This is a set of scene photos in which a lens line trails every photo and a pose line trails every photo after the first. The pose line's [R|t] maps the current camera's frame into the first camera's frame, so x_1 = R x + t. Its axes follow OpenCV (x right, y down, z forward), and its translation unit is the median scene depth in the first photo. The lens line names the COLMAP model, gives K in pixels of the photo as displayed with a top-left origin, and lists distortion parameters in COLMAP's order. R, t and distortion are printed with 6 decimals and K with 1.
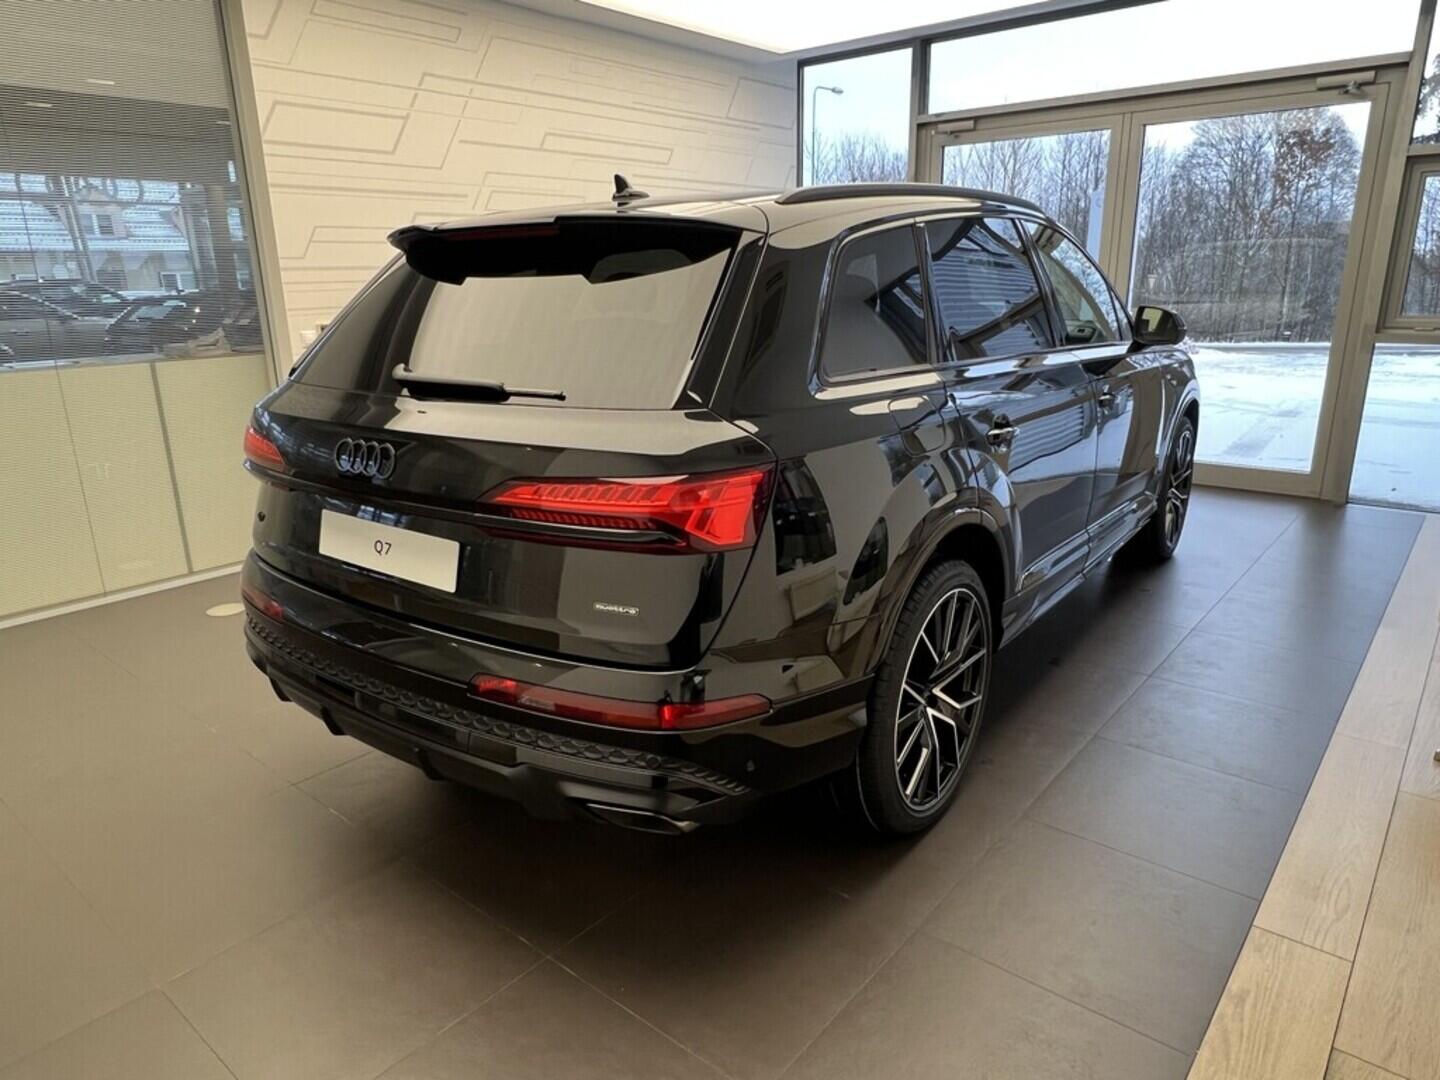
lens RADIAL K [[925.3, 0, 721.3], [0, 925.3, 536.8], [0, 0, 1]] dist [0.005099, 0.000609]
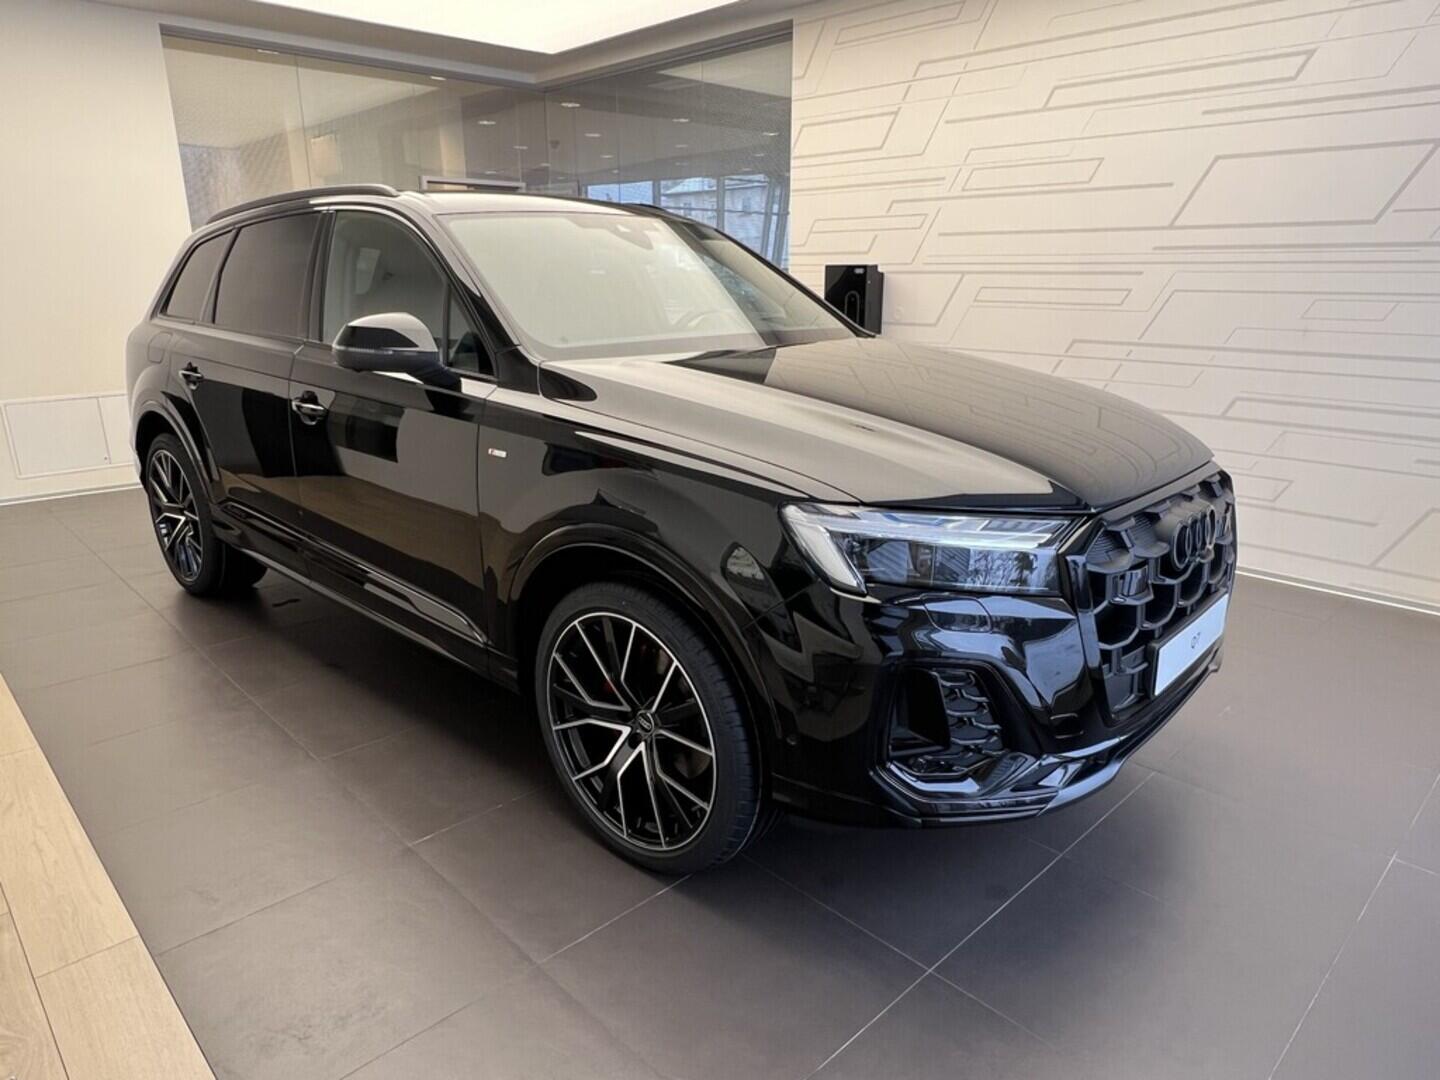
lens RADIAL K [[925.3, 0, 719.7], [0, 925.3, 539.8], [0, 0, 1]] dist [0.005099, 0.000609]
pose [[-0.099145, 0.294811, -0.950398, 0.675113], [-0.274968, 0.909798, 0.310901, -0.222640], [0.956328, 0.292153, -0.009139, 0.766046]]
